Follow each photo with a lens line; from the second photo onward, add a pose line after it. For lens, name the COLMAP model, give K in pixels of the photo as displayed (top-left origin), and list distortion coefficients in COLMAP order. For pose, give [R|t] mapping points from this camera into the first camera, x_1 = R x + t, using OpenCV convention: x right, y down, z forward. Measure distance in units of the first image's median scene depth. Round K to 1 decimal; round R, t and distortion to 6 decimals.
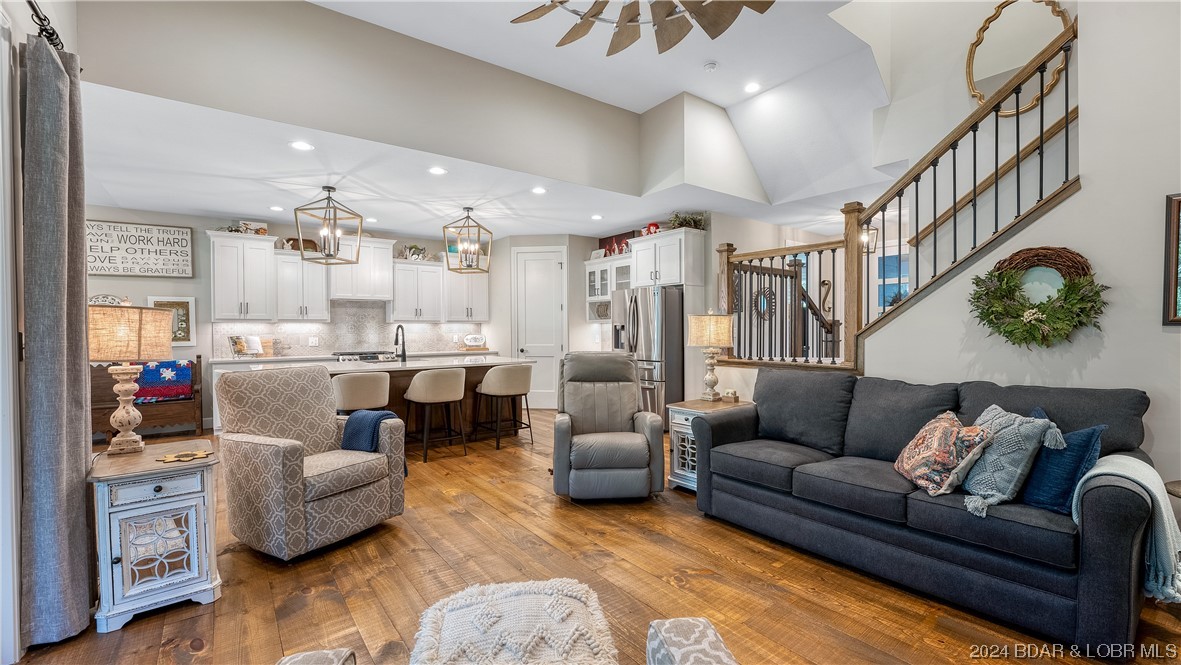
lens RADIAL K [[490.3, 0, 571.9], [0, 490.3, 336.5], [0, 0, 1]] dist [-0.011128, 0.000016]
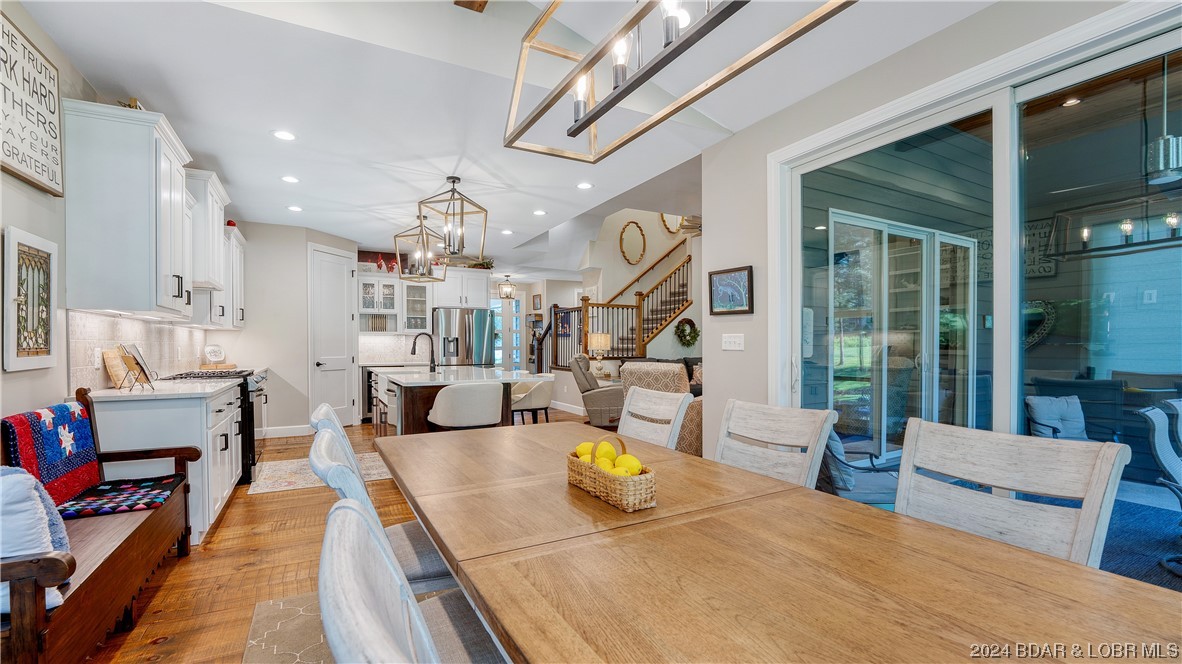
lens RADIAL K [[496.8, 0, 570.8], [0, 496.8, 349.0], [0, 0, 1]] dist [-0.001460, -0.000195]
pose [[0.157184, -0.001731, 0.987568, -1.116400], [0.014127, 0.999900, -0.000496, 0.010835], [-0.987468, 0.014029, 0.157193, 0.527334]]
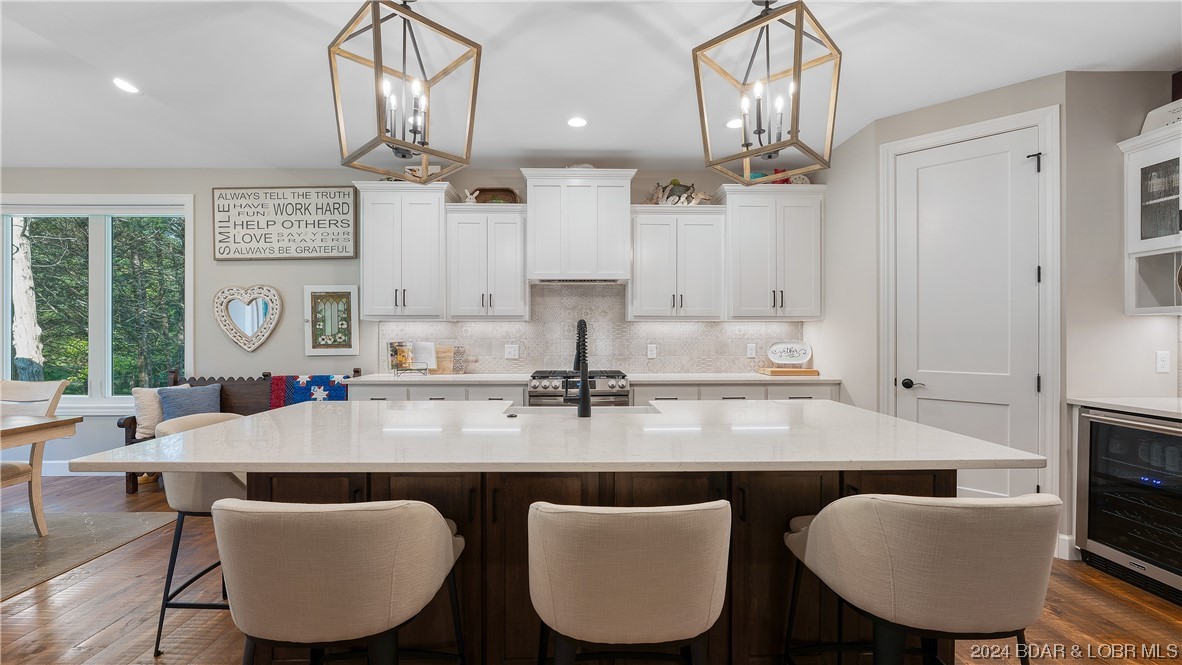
lens RADIAL K [[490.7, 0, 572.4], [0, 490.7, 336.5], [0, 0, 1]] dist [-0.011128, 0.000016]
pose [[0.814316, 0.007004, -0.580380, -0.116819], [-0.012781, 0.999901, -0.005867, -0.006974], [0.580281, 0.012196, 0.814325, 0.613427]]
